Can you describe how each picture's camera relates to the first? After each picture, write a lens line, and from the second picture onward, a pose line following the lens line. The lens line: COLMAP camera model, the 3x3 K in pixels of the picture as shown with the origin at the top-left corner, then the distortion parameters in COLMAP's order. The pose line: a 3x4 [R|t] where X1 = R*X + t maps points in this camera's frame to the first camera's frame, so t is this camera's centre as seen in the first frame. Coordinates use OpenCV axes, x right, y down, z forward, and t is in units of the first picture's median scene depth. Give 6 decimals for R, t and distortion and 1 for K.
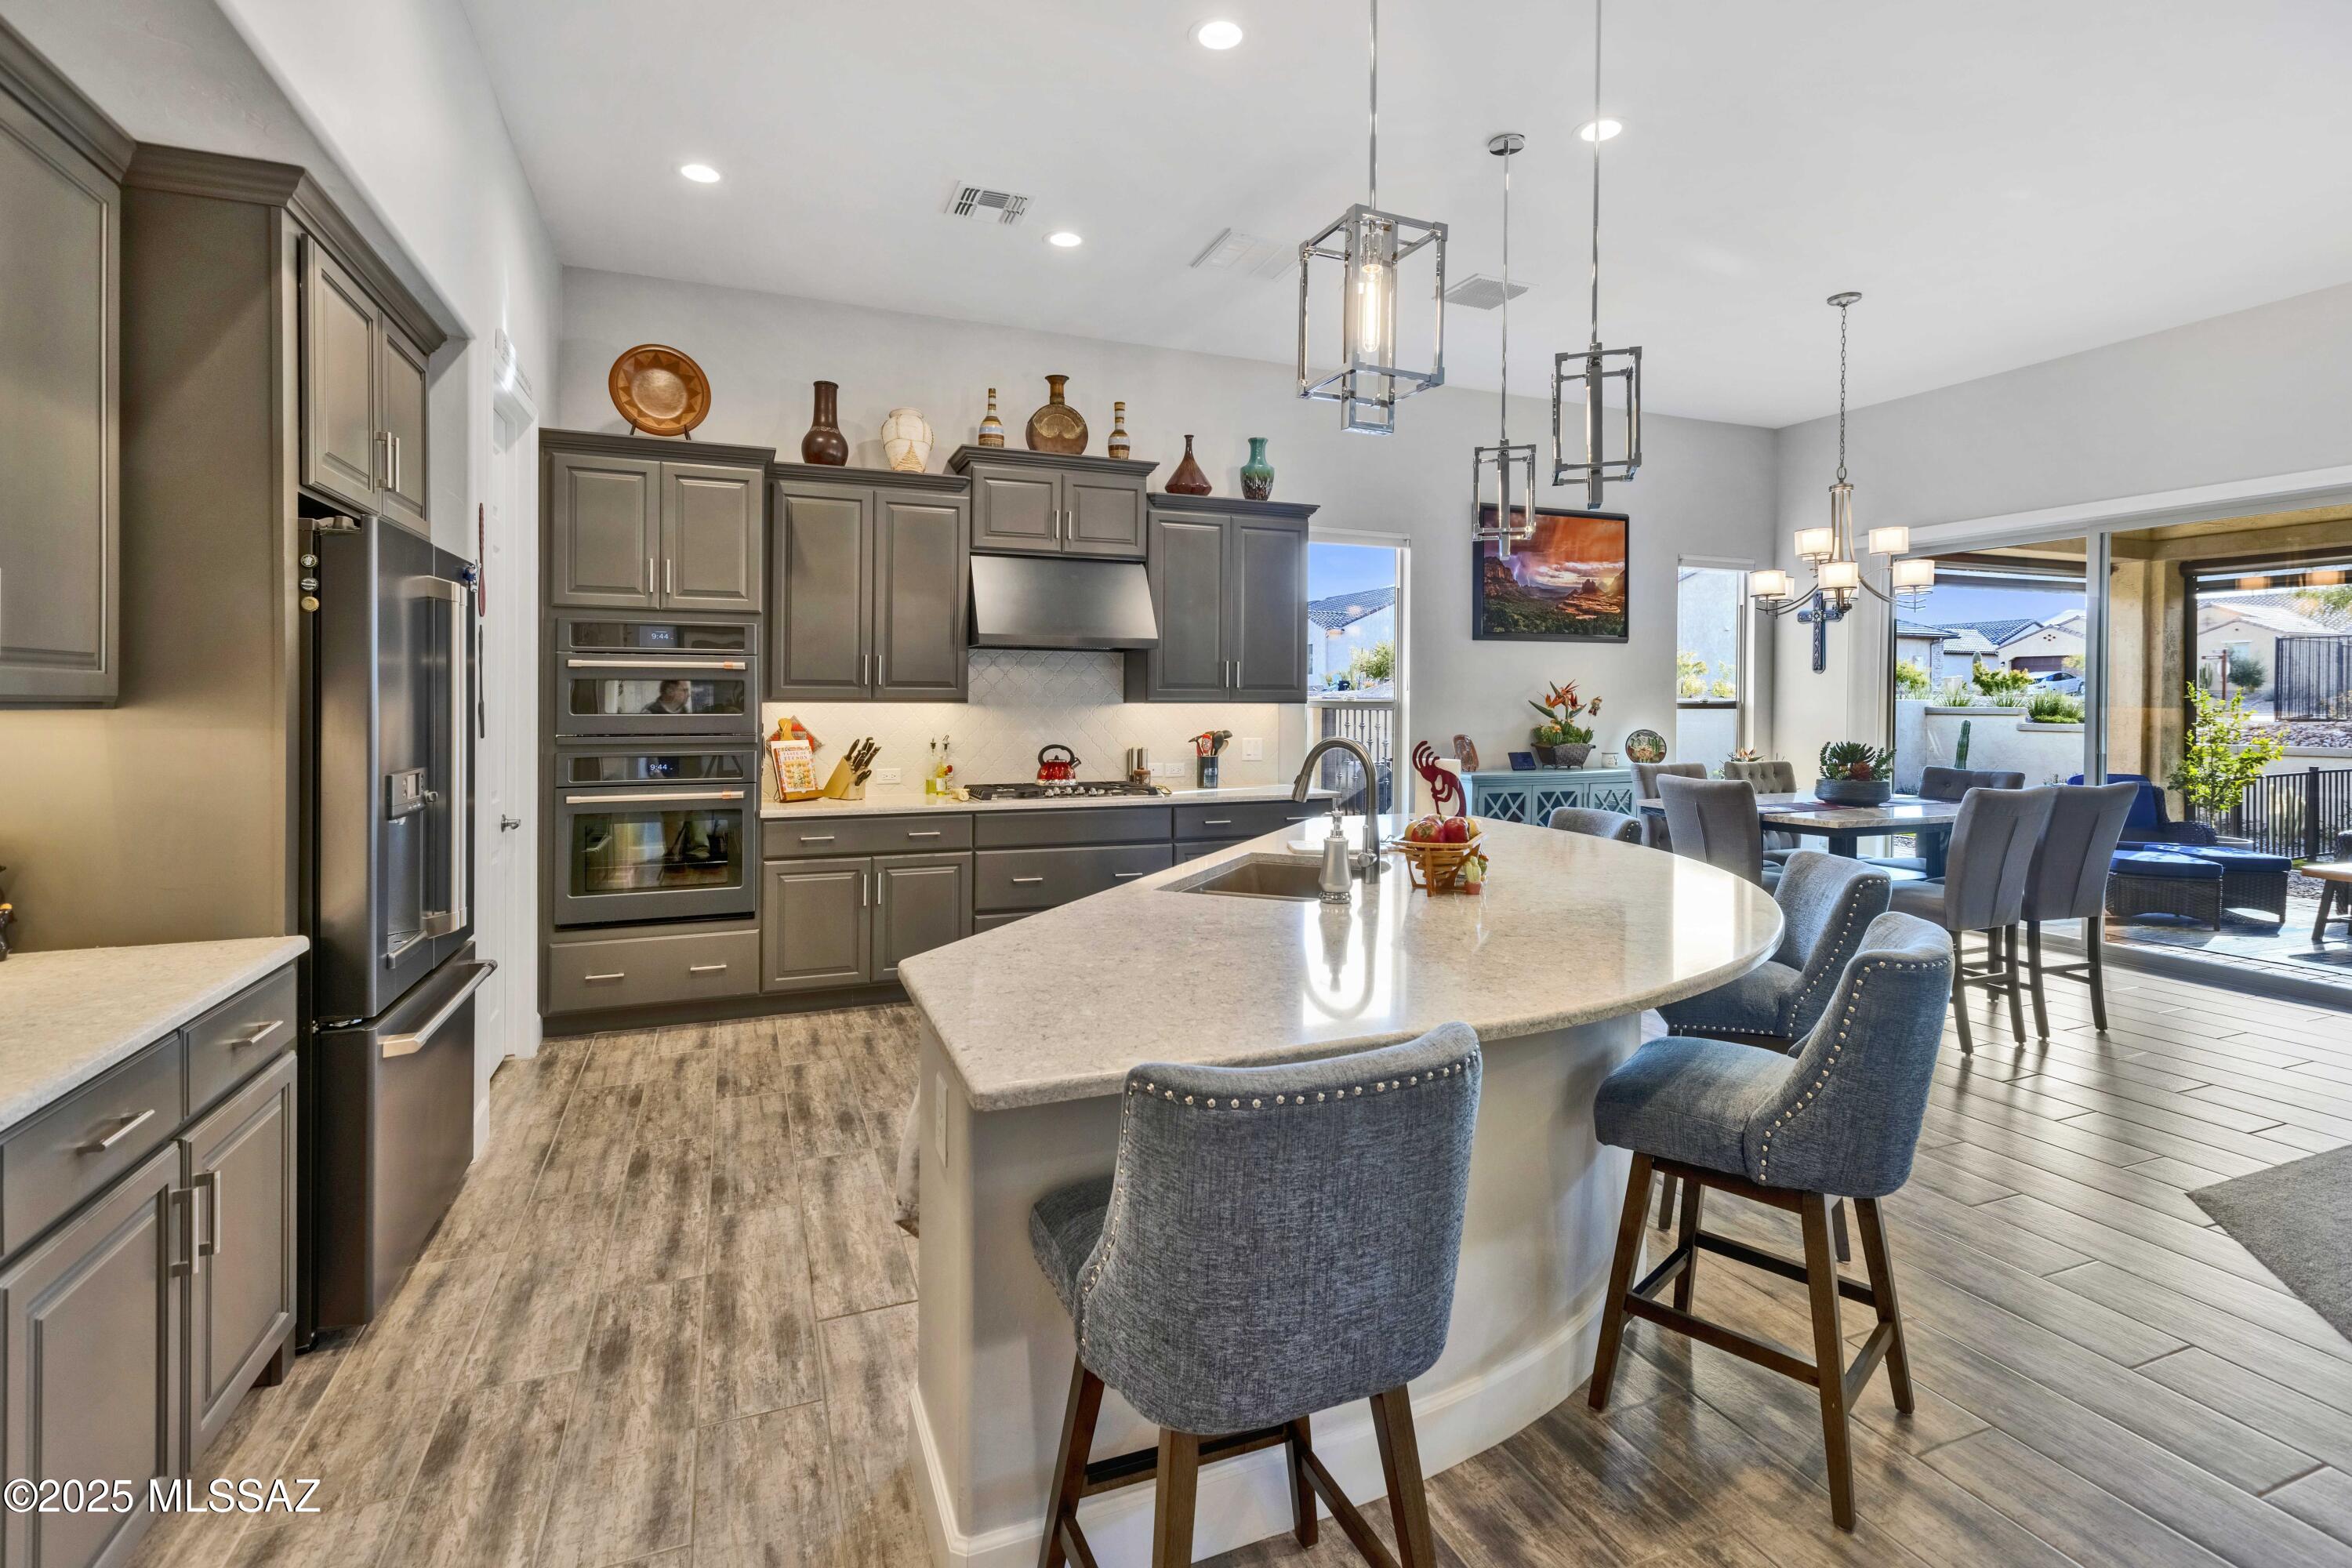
lens RADIAL K [[1055.9, 0, 1200.5], [0, 1055.9, 707.7], [0, 0, 1]] dist [0.001696, -0.000081]
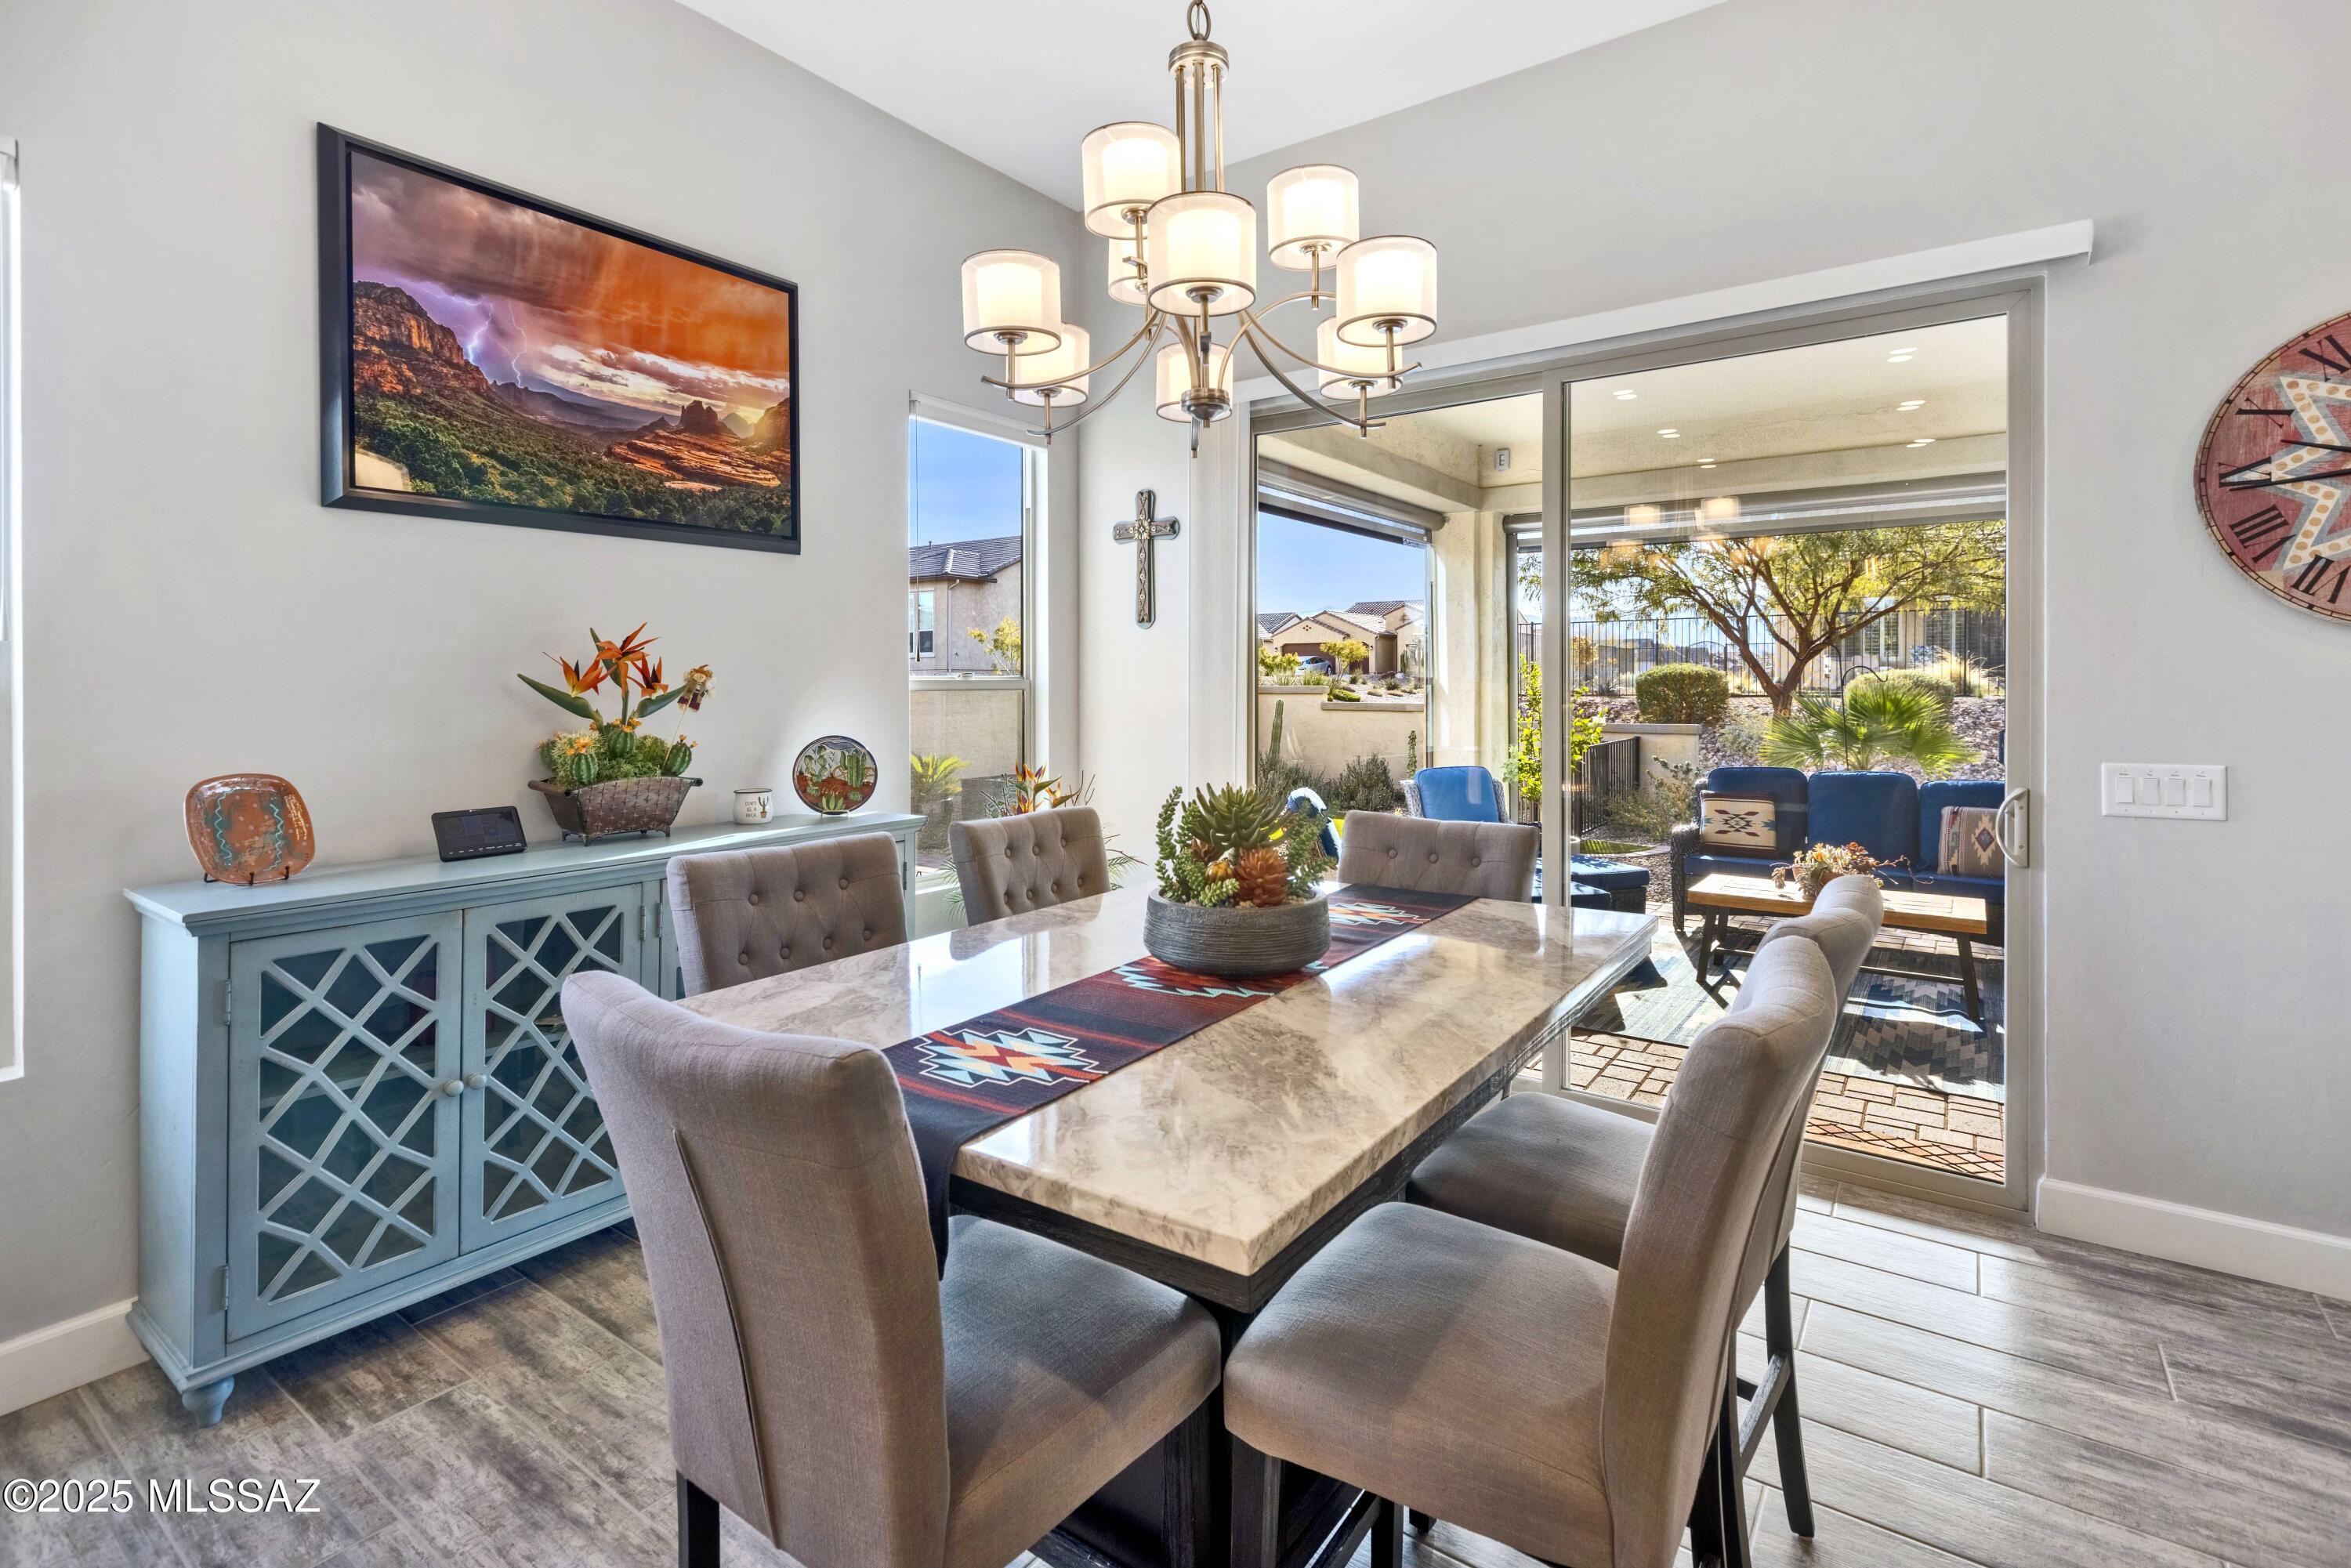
lens RADIAL K [[1076.8, 0, 1173.7], [0, 1076.8, 782.0], [0, 0, 1]] dist [0.001388, 0.000082]
pose [[0.848671, -0.054196, 0.526137, 0.297309], [0.009408, 0.996126, 0.087433, 0.000377], [-0.528837, -0.069252, 0.845893, 0.511410]]
